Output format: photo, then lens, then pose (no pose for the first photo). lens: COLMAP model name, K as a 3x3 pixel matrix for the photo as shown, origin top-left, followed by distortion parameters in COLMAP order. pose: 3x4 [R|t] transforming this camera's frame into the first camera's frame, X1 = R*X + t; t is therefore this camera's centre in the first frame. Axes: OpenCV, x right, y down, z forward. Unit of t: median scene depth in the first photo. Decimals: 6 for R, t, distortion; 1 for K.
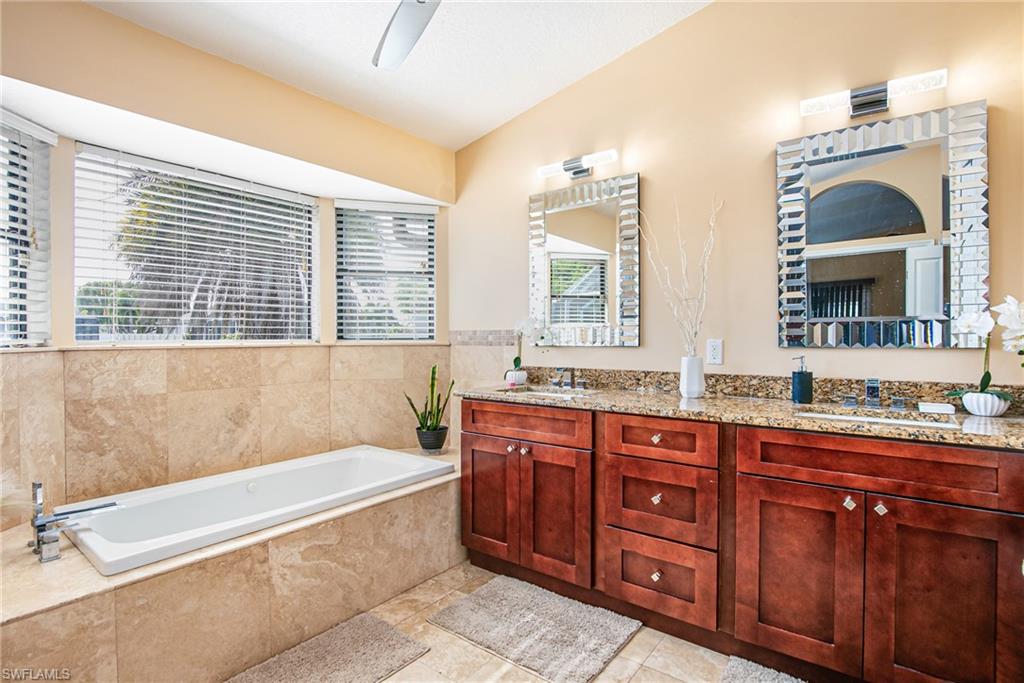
lens RADIAL K [[489.8, 0, 505.5], [0, 489.8, 342.1], [0, 0, 1]] dist [-0.021196, 0.003445]
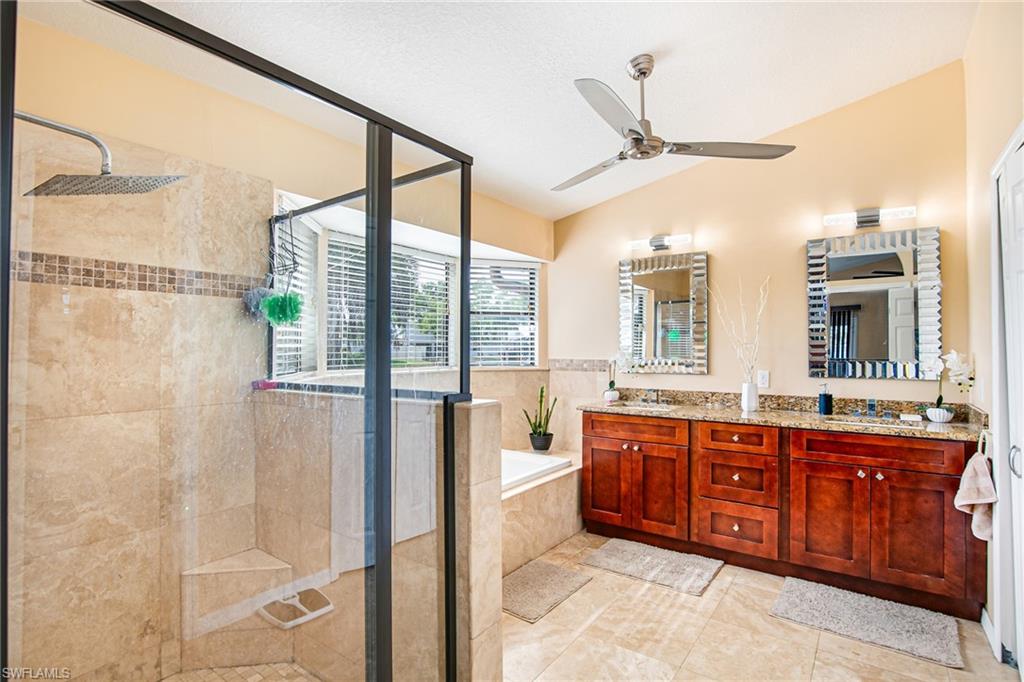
lens RADIAL K [[489.8, 0, 517.6], [0, 489.8, 344.1], [0, 0, 1]] dist [-0.021196, 0.003445]
pose [[0.999162, 0.004982, 0.040633, -0.422079], [-0.004182, 0.999796, -0.019765, -0.061767], [-0.040723, 0.019578, 0.998979, -0.489976]]
